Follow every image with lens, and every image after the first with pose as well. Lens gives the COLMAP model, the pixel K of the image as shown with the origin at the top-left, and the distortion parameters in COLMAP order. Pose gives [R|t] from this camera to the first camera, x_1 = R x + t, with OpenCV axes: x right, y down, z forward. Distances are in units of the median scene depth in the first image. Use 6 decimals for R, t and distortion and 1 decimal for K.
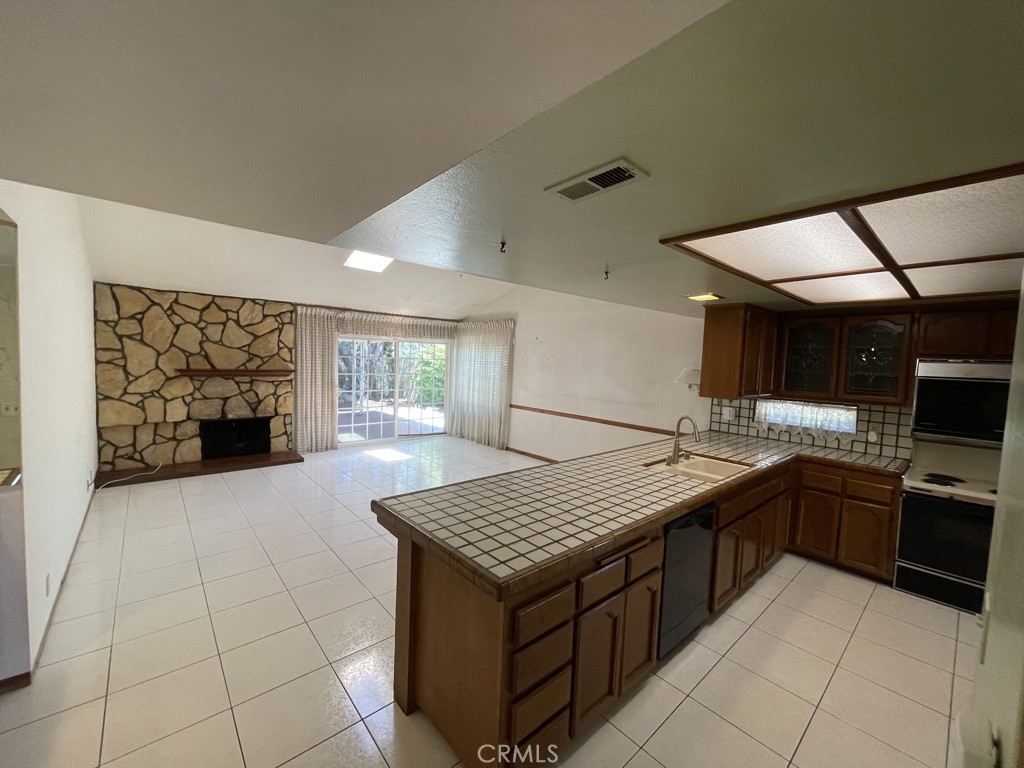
lens RADIAL K [[413.7, 0, 508.0], [0, 413.7, 383.6], [0, 0, 1]] dist [0.001234, 0.000397]
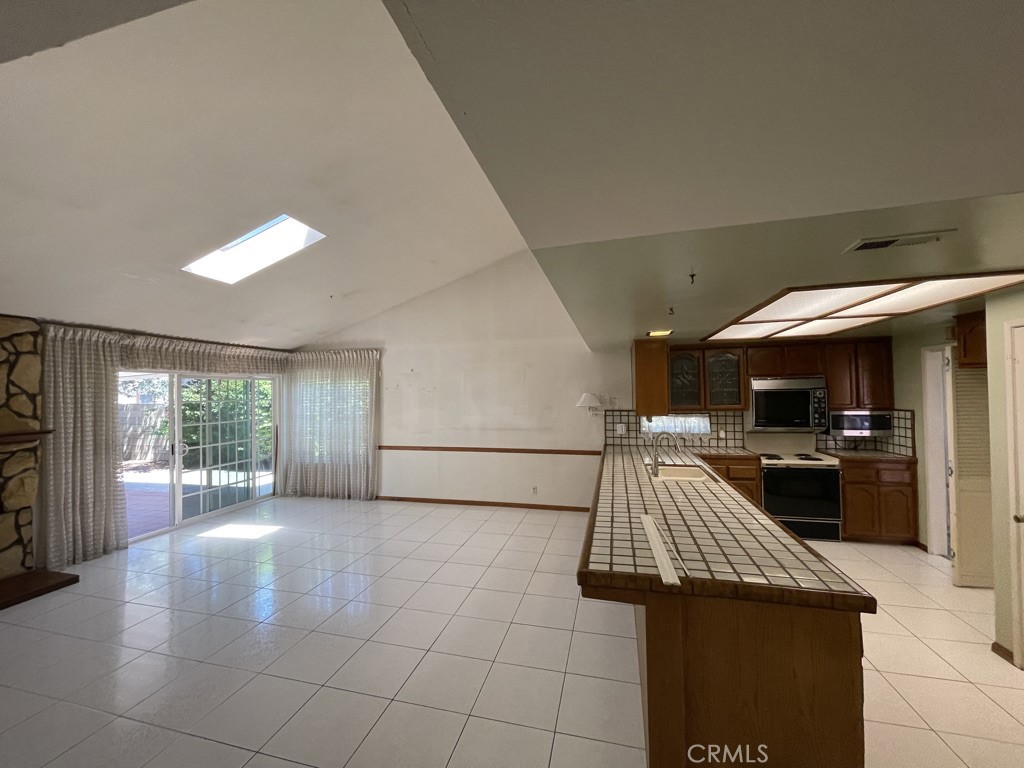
lens RADIAL K [[413.7, 0, 508.0], [0, 413.7, 383.6], [0, 0, 1]] dist [0.001234, 0.000397]
pose [[0.828097, -0.036459, 0.559398, -0.311395], [0.079350, 0.995459, -0.052586, -0.016551], [-0.554941, 0.087935, 0.827229, 0.137442]]
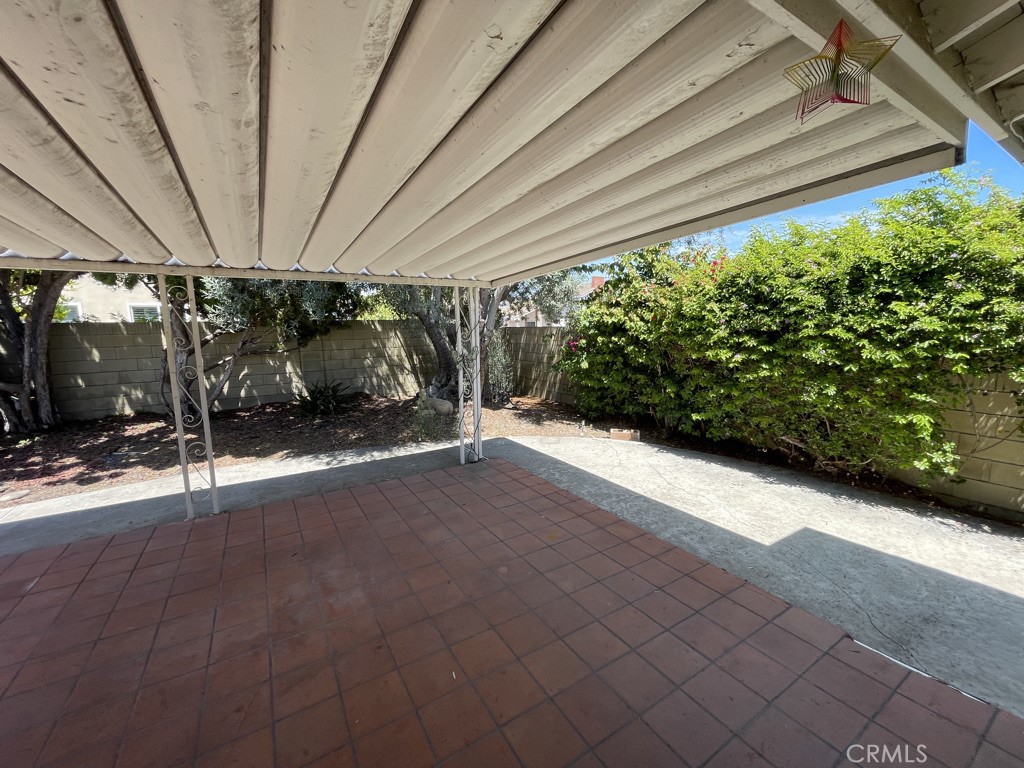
lens RADIAL K [[413.7, 0, 508.0], [0, 413.7, 383.6], [0, 0, 1]] dist [0.001234, 0.000397]
pose [[0.983848, -0.029168, -0.176612, -0.483910], [0.041774, 0.996805, 0.068084, -0.060246], [0.174062, -0.074362, 0.981923, 1.139615]]
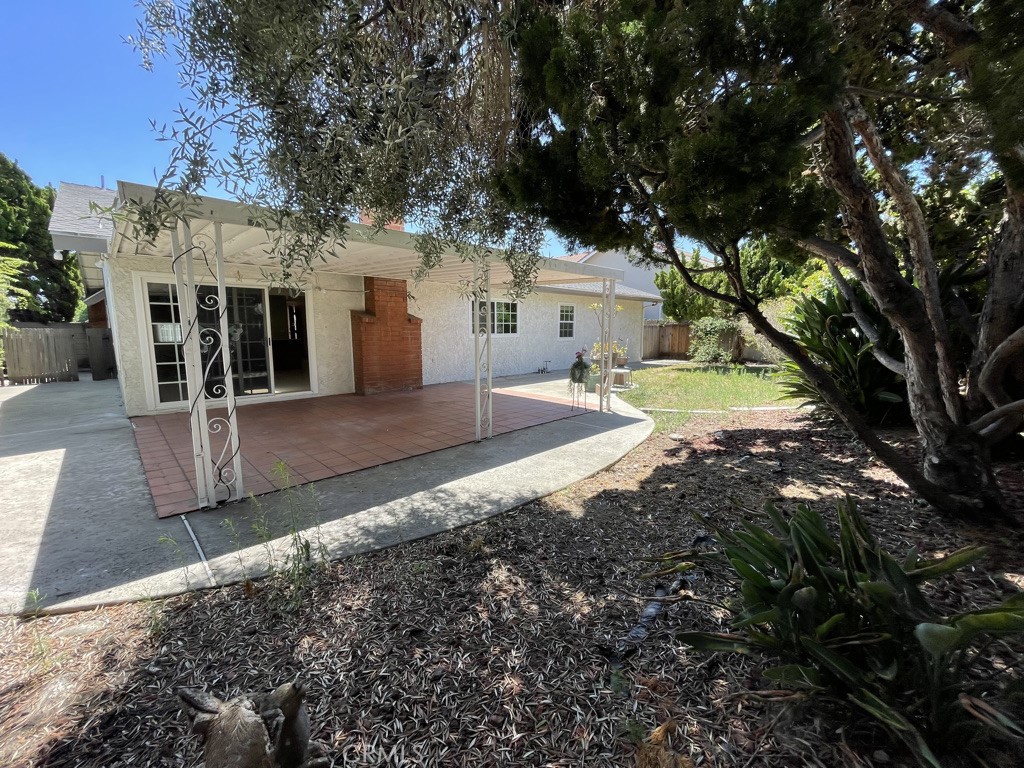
lens RADIAL K [[413.7, 0, 508.0], [0, 413.7, 383.6], [0, 0, 1]] dist [0.001234, 0.000397]
pose [[-0.998255, -0.023833, -0.054026, -1.009595], [-0.033819, 0.980767, 0.192230, -0.106939], [0.048406, 0.193722, -0.979862, 2.345726]]
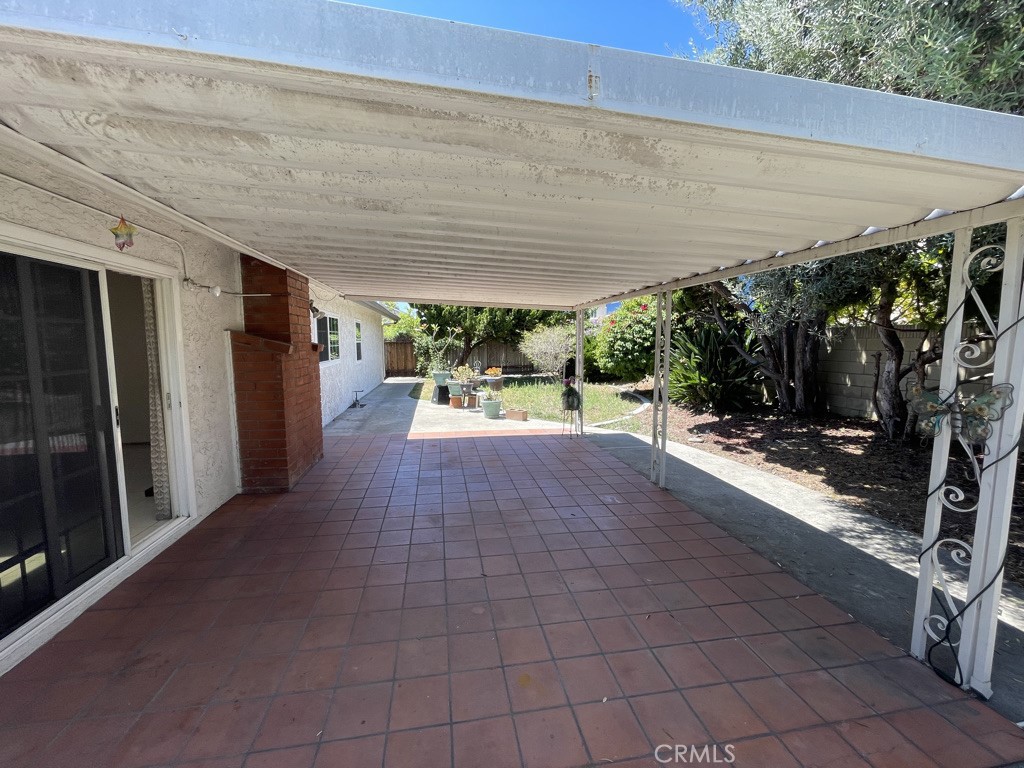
lens RADIAL K [[413.7, 0, 508.0], [0, 413.7, 383.6], [0, 0, 1]] dist [0.001234, 0.000397]
pose [[-0.517963, 0.056836, -0.853513, -0.274634], [-0.072021, 0.991350, 0.109722, -0.087785], [0.852366, 0.118302, -0.509389, 1.731055]]
